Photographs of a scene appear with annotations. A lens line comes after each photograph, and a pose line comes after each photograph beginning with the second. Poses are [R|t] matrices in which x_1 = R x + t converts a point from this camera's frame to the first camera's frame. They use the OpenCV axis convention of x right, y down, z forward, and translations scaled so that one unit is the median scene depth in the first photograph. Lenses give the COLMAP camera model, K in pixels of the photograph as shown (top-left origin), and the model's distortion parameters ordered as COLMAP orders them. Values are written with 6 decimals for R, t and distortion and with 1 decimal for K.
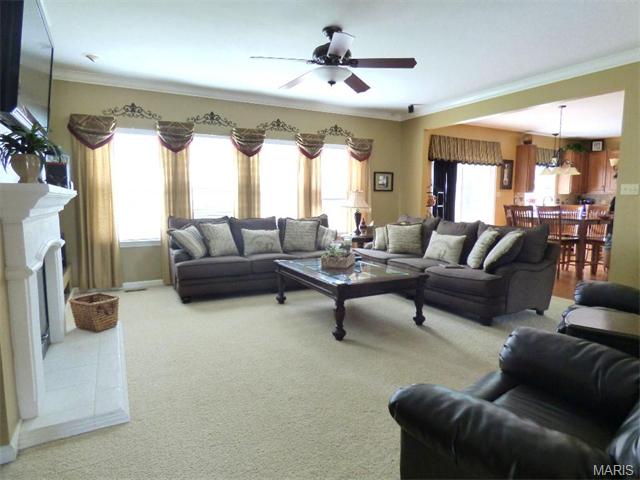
lens RADIAL K [[396.8, 0, 321.4], [0, 396.8, 235.3], [0, 0, 1]] dist [-0.008628, 0.006639]
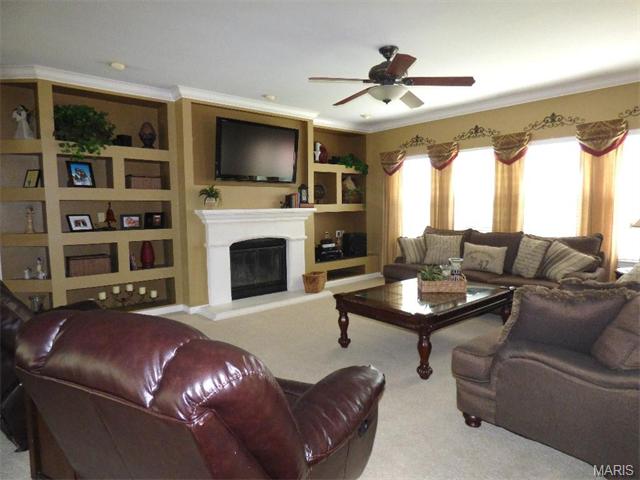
lens RADIAL K [[396.8, 0, 315.2], [0, 396.8, 236.3], [0, 0, 1]] dist [-0.008628, 0.006639]
pose [[0.214208, 0.064482, -0.974657, 0.449080], [-0.085372, 0.995236, 0.047081, -0.029499], [0.973050, 0.073124, 0.218692, 0.278613]]
